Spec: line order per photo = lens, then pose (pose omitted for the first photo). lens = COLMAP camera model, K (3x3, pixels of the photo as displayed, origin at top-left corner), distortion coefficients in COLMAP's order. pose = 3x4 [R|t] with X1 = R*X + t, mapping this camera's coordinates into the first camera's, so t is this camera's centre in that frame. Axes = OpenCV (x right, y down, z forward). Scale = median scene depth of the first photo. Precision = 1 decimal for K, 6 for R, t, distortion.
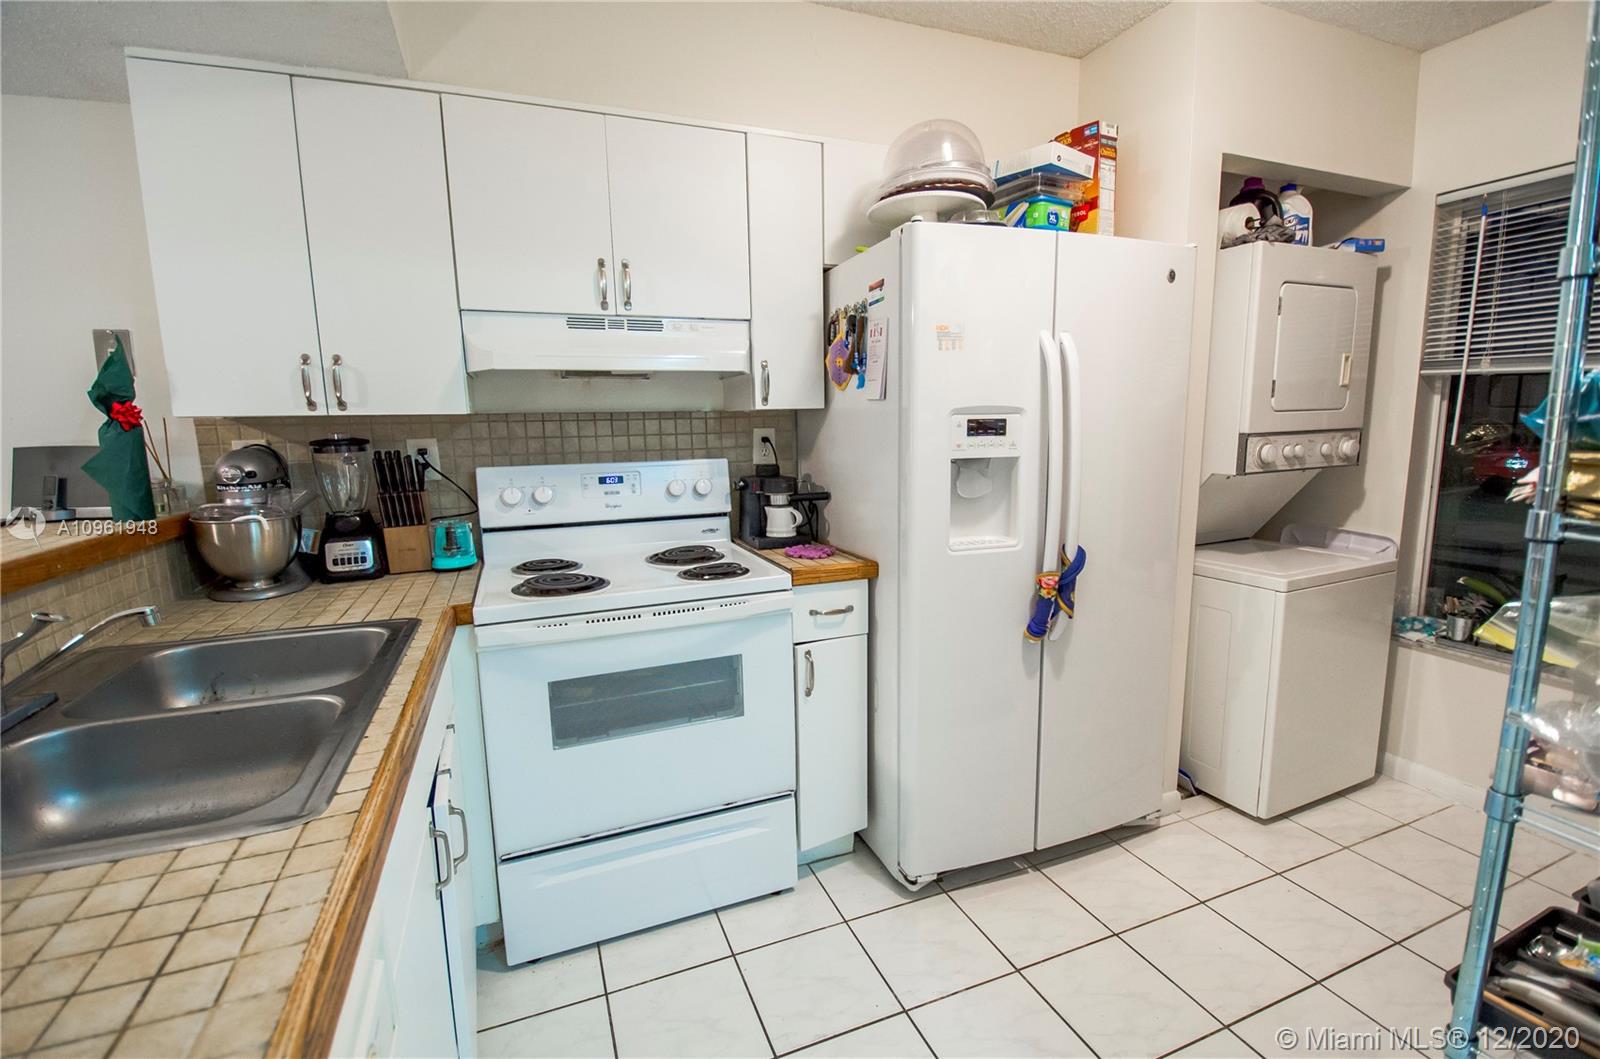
lens RADIAL K [[698.6, 0, 800.0], [0, 698.6, 529.5], [0, 0, 1]] dist [0.011470, -0.022274]
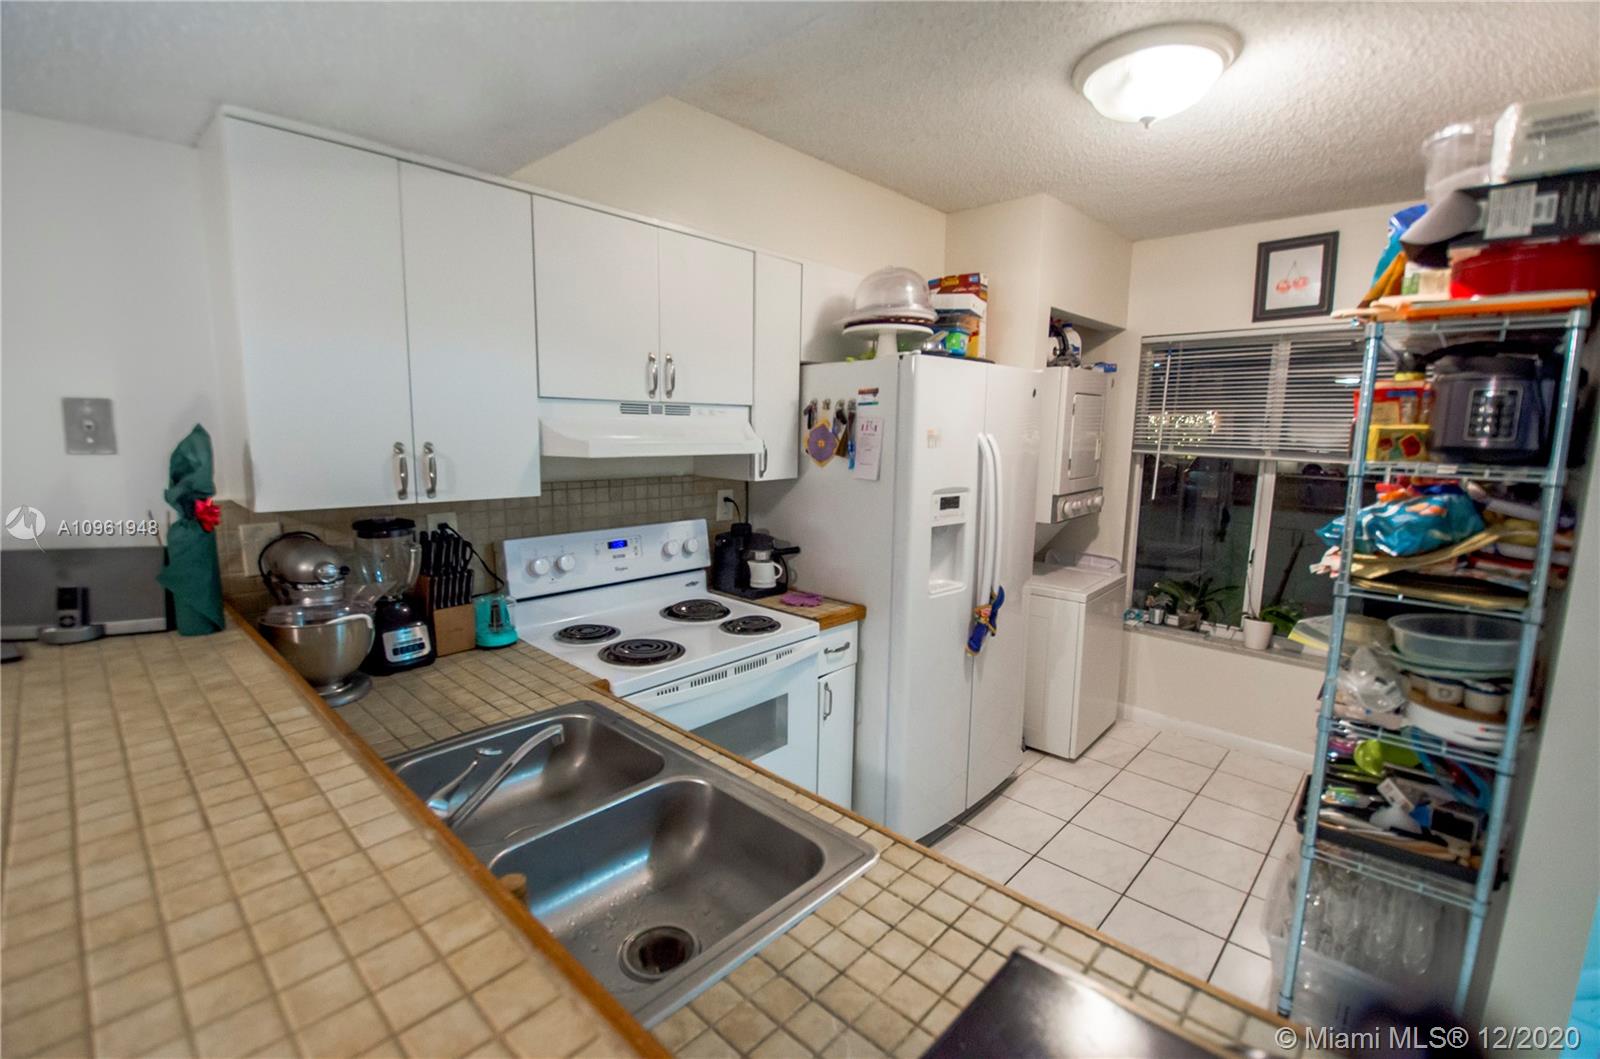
lens RADIAL K [[696.7, 0, 798.2], [0, 696.7, 523.0], [0, 0, 1]] dist [0.011208, -0.019695]
pose [[0.903896, -0.025737, 0.426977, -0.509643], [0.031904, 0.999464, -0.007296, -0.093330], [-0.426560, 0.020217, 0.904233, -0.088509]]
